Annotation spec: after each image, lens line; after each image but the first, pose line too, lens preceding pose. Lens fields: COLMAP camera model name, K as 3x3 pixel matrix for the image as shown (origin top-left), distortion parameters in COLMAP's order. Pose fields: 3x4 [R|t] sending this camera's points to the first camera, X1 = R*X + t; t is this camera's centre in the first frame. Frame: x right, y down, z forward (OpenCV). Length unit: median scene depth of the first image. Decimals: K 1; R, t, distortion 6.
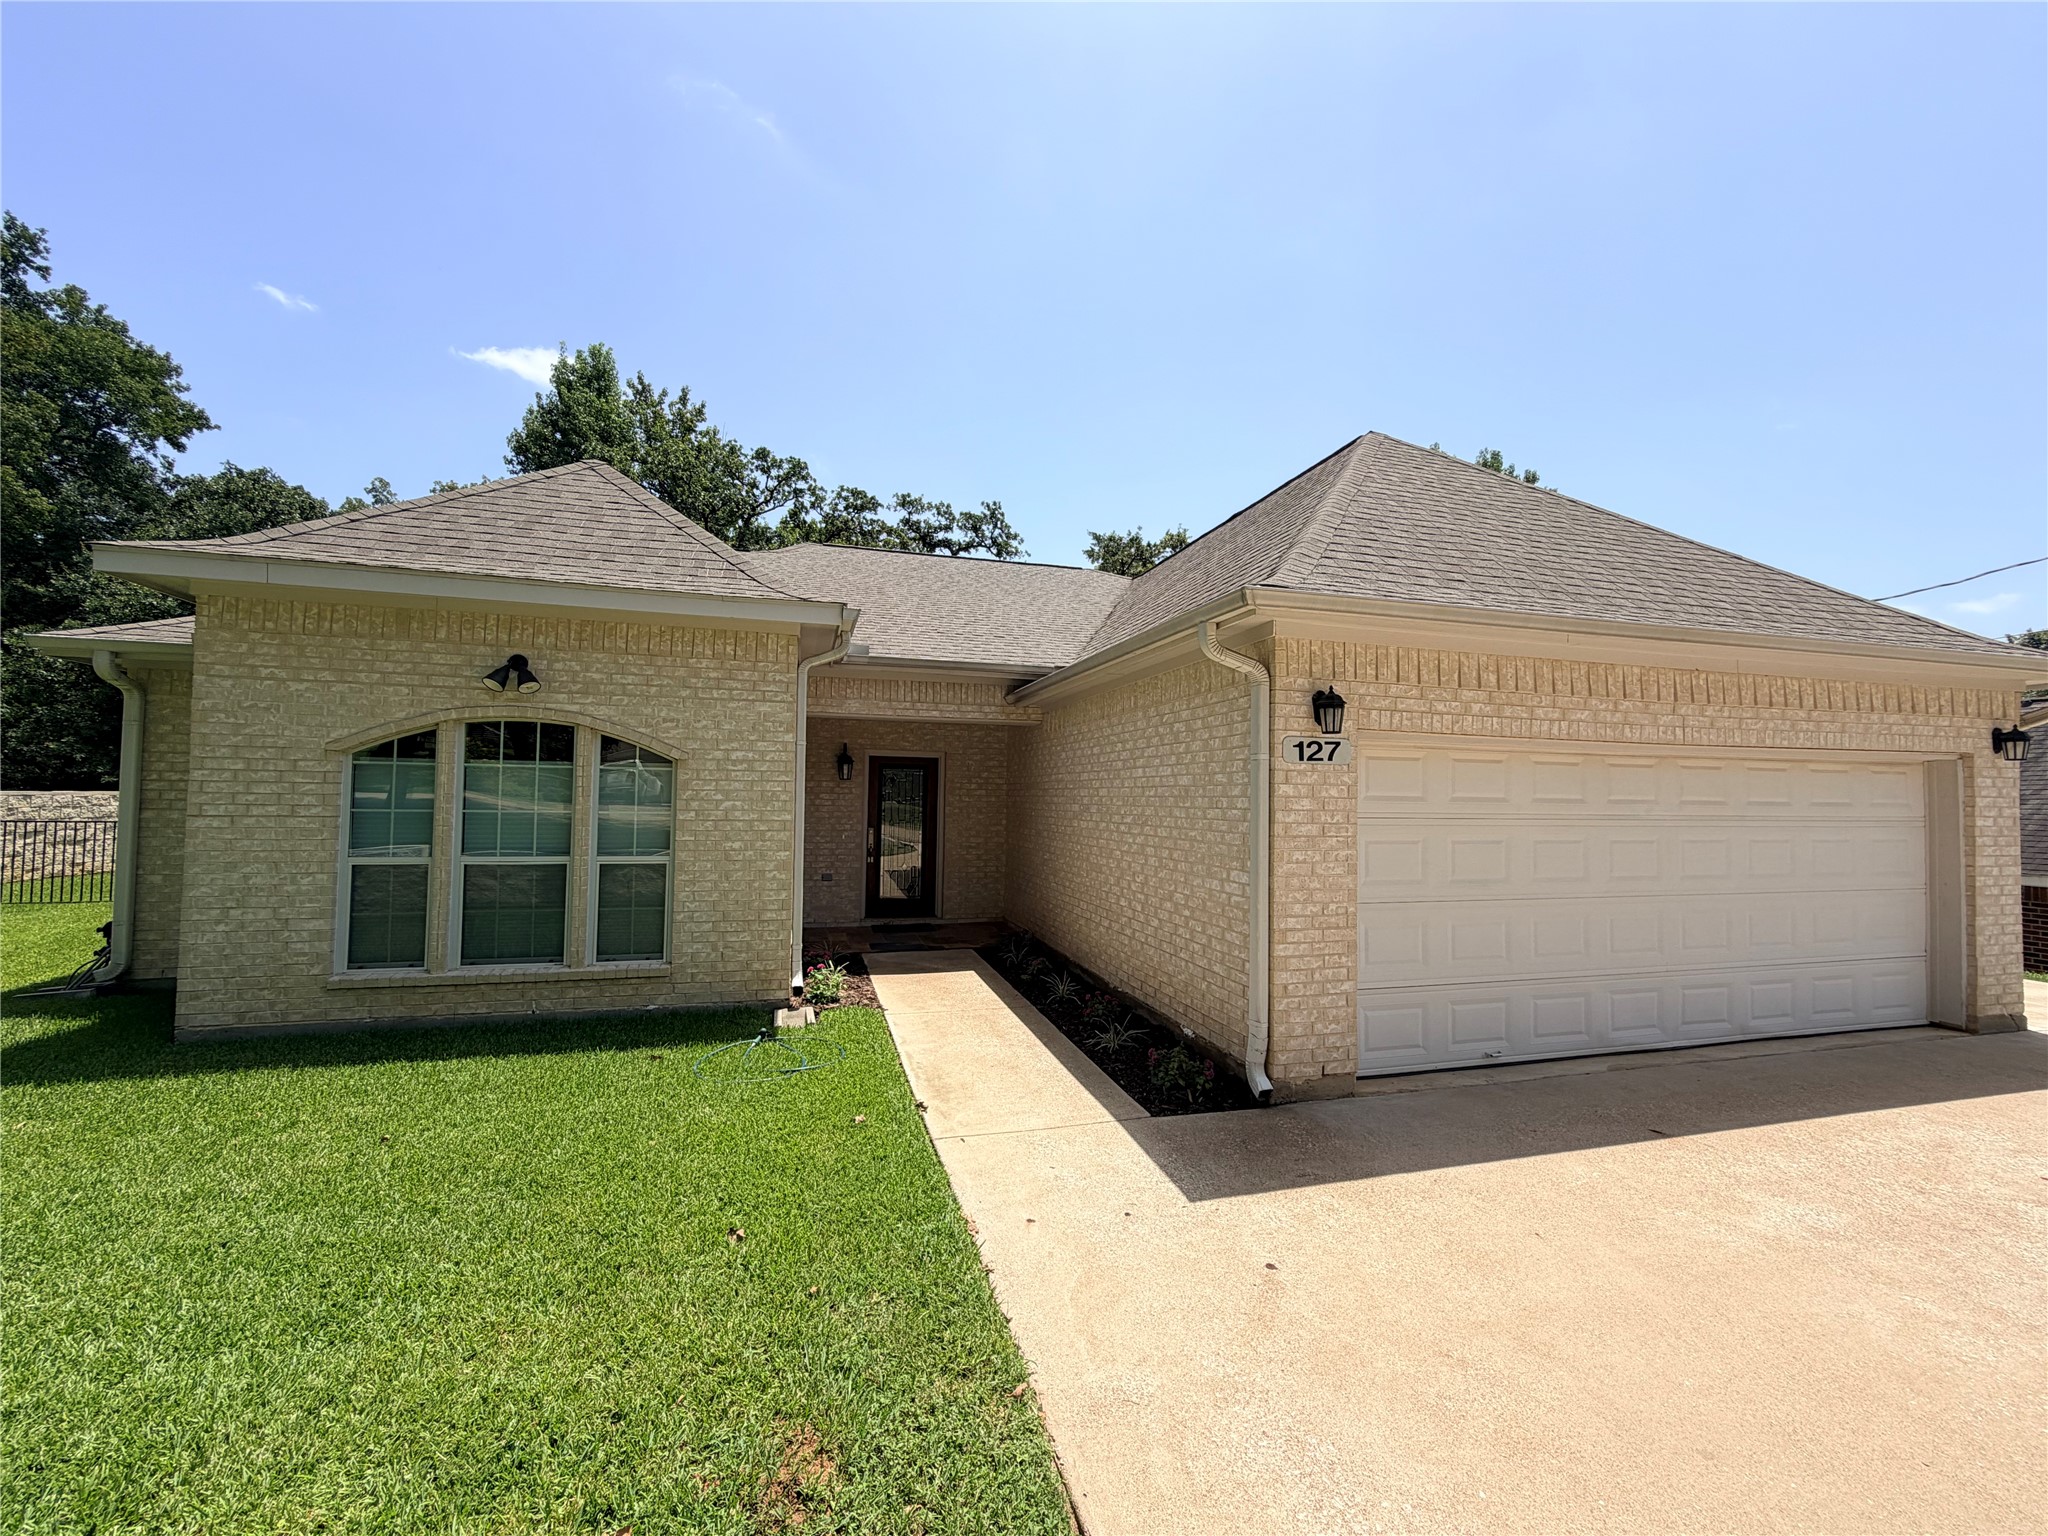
lens RADIAL K [[820.7, 0, 1024.0], [0, 820.7, 768.0], [0, 0, 1]] dist [0.001095, -0.000020]
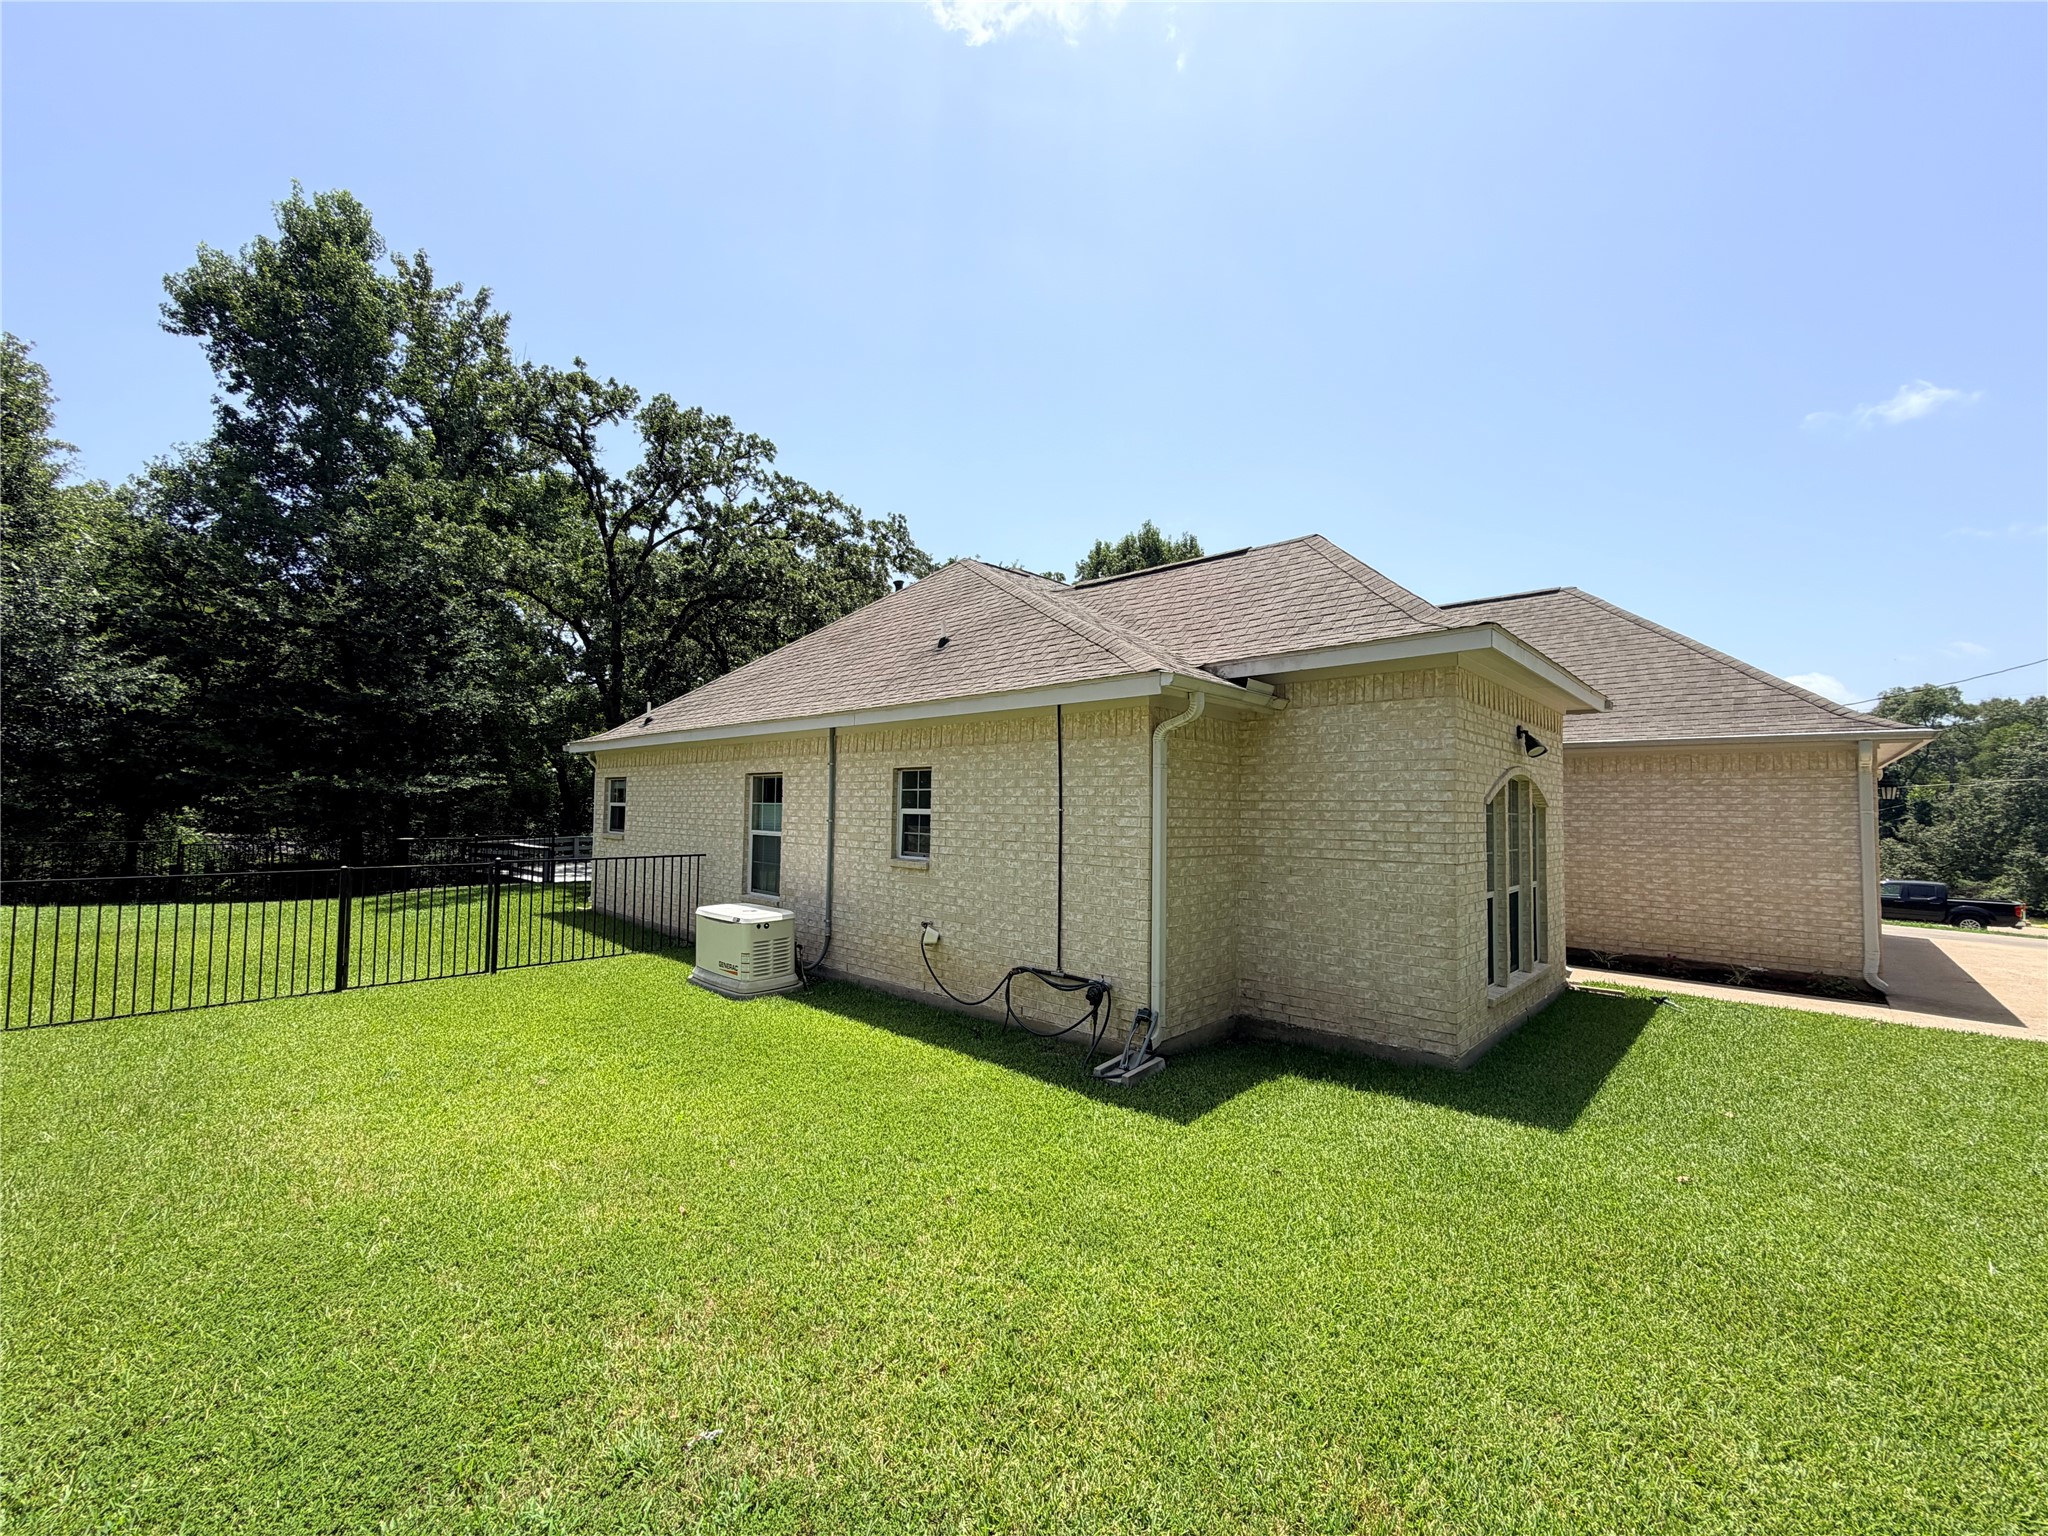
lens RADIAL K [[820.7, 0, 1024.0], [0, 820.7, 768.0], [0, 0, 1]] dist [0.001095, -0.000020]
pose [[0.850469, 0.022589, 0.525539, -0.433949], [-0.020300, 0.999743, -0.010119, -0.010127], [-0.525633, -0.002063, 0.850709, 0.072203]]
